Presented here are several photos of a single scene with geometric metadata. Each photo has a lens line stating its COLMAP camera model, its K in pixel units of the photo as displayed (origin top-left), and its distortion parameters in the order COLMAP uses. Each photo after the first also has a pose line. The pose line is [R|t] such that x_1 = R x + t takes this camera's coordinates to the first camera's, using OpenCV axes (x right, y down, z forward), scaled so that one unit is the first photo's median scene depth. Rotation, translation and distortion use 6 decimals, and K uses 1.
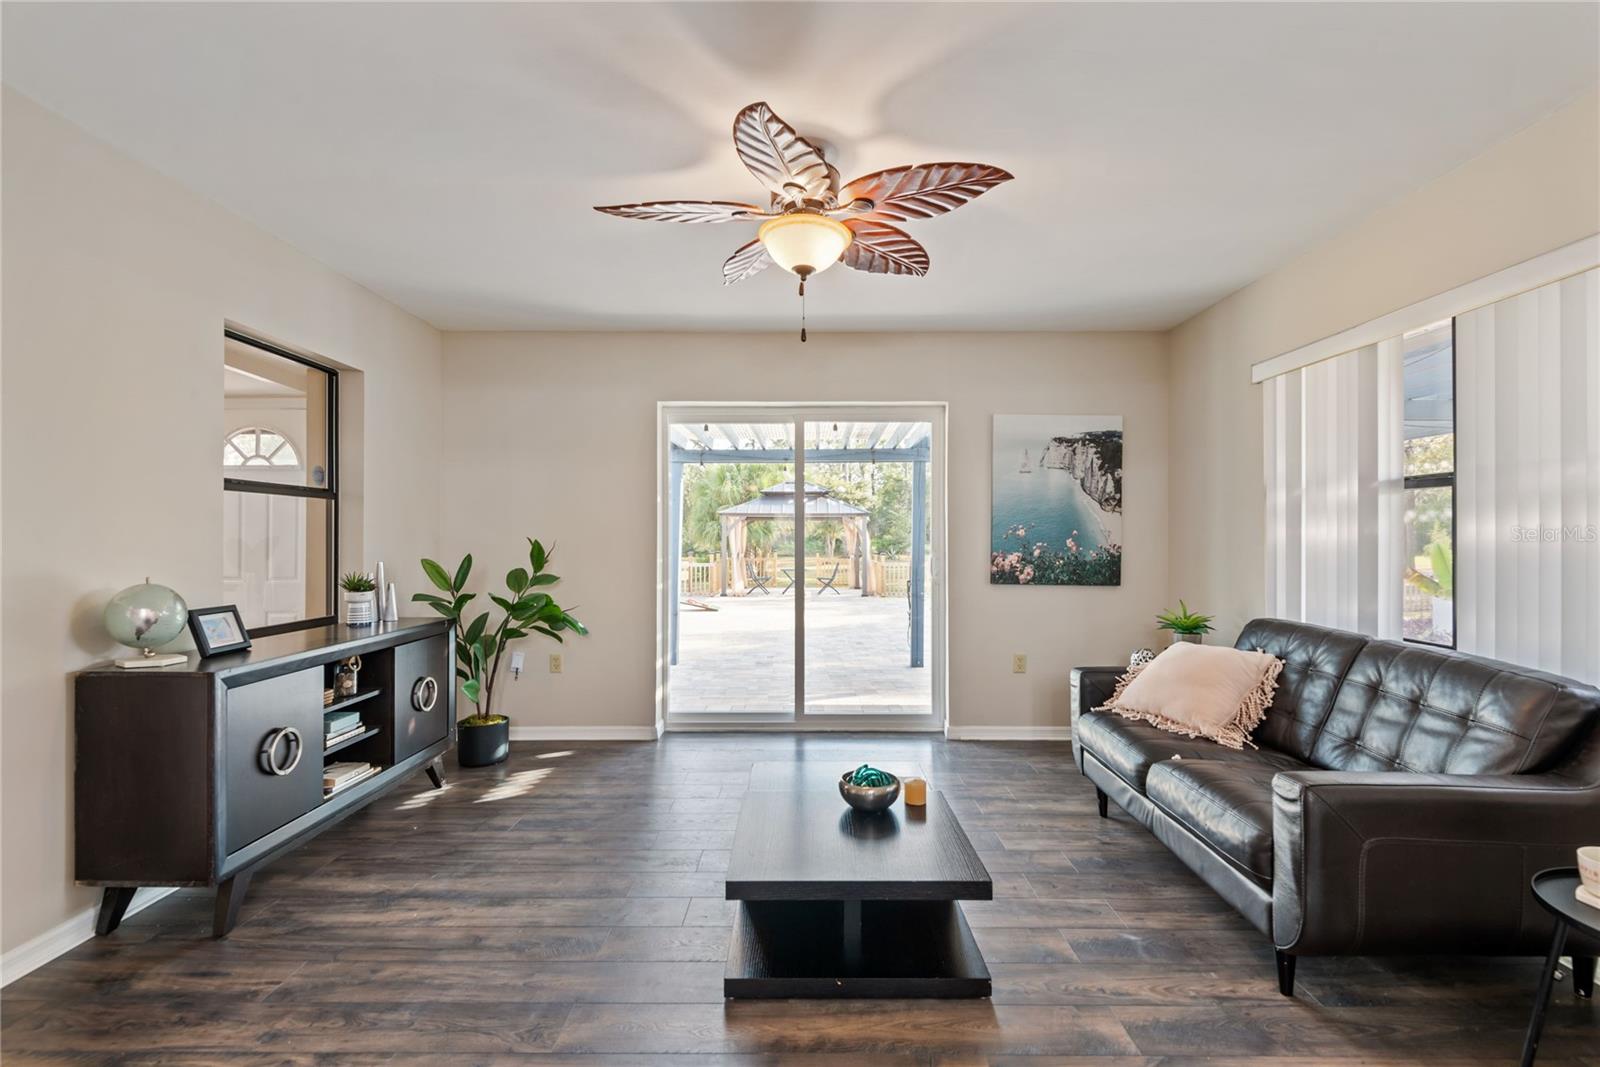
lens RADIAL K [[755.9, 0, 803.4], [0, 755.9, 527.6], [0, 0, 1]] dist [0.023483, -0.004918]
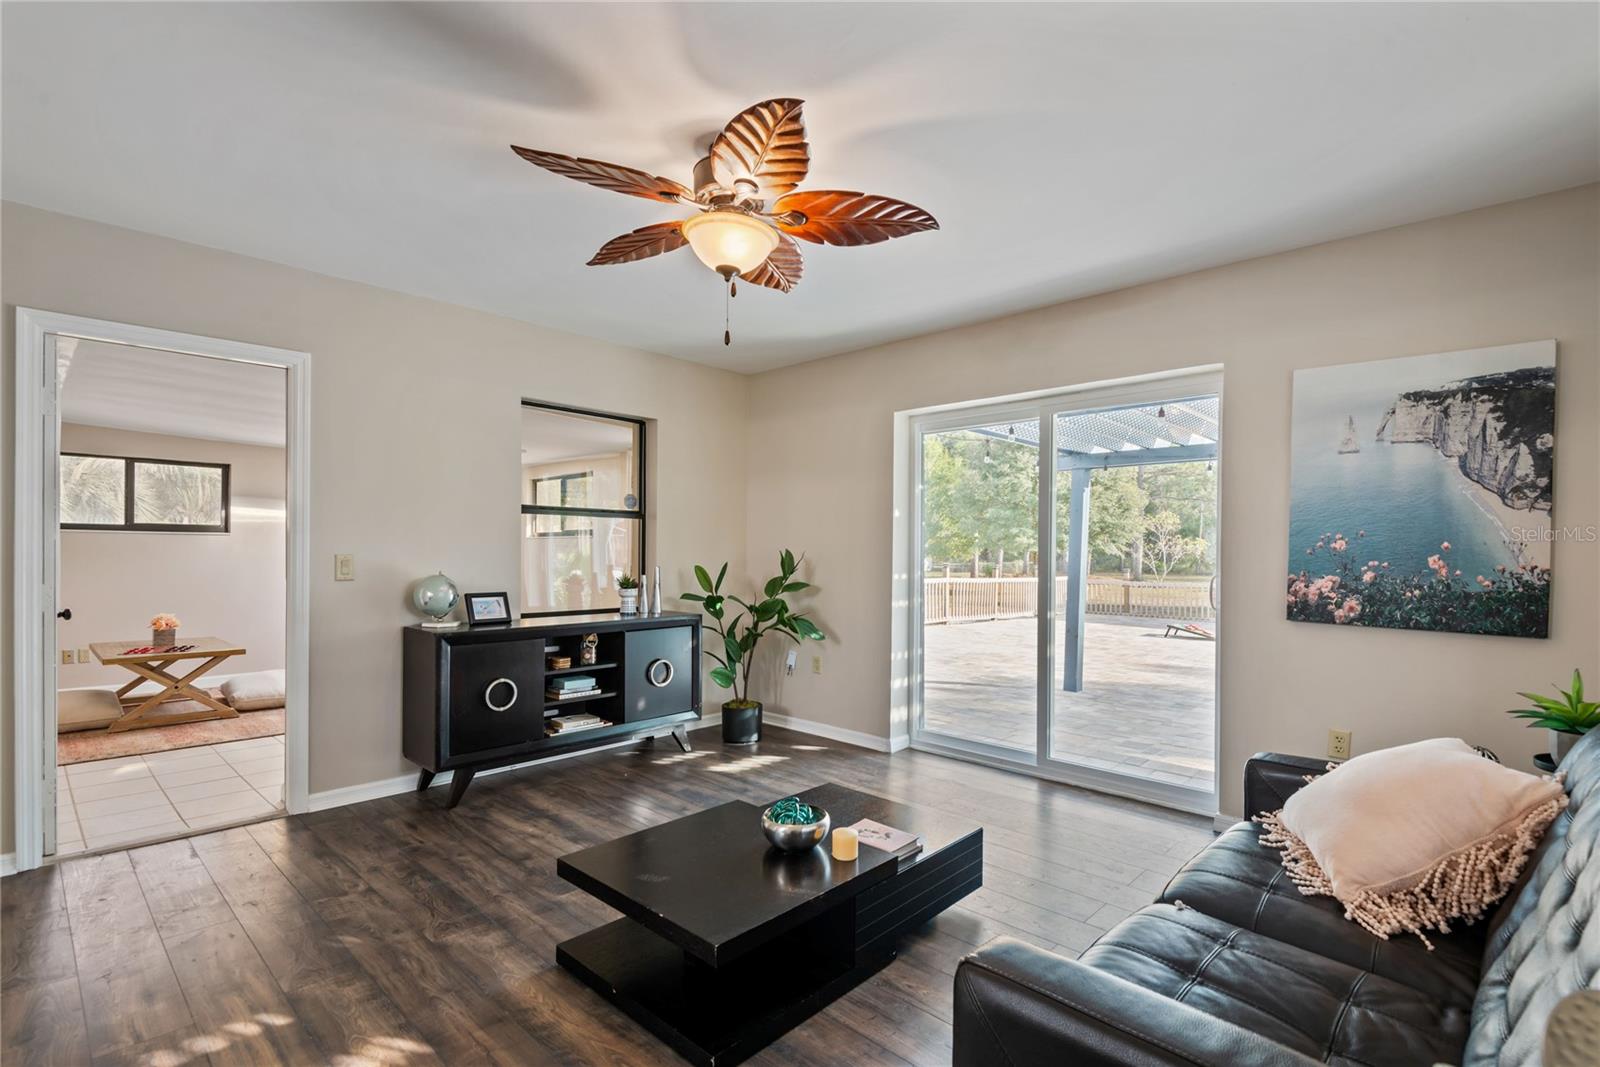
lens RADIAL K [[755.9, 0, 796.8], [0, 755.9, 547.6], [0, 0, 1]] dist [0.023483, -0.004918]
pose [[0.728325, 0.003857, -0.685221, 0.402090], [0.000283, 0.999982, 0.005930, 0.004559], [0.685232, -0.004513, 0.728311, 0.195580]]
